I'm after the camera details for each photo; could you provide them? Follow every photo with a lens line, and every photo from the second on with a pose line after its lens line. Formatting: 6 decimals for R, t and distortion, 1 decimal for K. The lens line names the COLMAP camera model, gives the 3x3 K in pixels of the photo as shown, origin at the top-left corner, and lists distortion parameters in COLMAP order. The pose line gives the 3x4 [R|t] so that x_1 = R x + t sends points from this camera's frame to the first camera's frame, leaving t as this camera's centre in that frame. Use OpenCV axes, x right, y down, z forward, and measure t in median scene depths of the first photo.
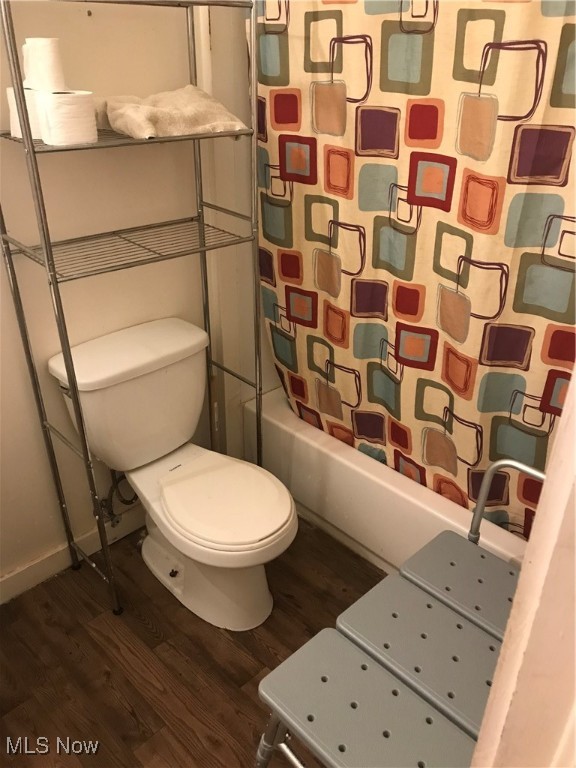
lens RADIAL K [[626.4, 0, 289.0], [0, 626.4, 382.7], [0, 0, 1]] dist [0.010810, 0.005527]
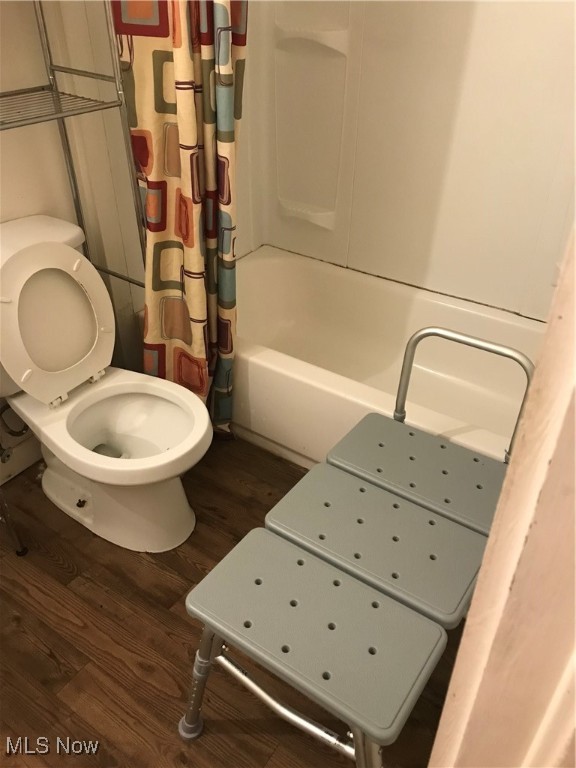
lens RADIAL K [[626.4, 0, 289.3], [0, 626.4, 382.1], [0, 0, 1]] dist [0.010810, 0.005527]
pose [[0.983348, -0.114490, 0.141133, 0.003826], [0.097497, 0.987736, 0.121953, 0.055555], [-0.153365, -0.106162, 0.982450, 0.092240]]
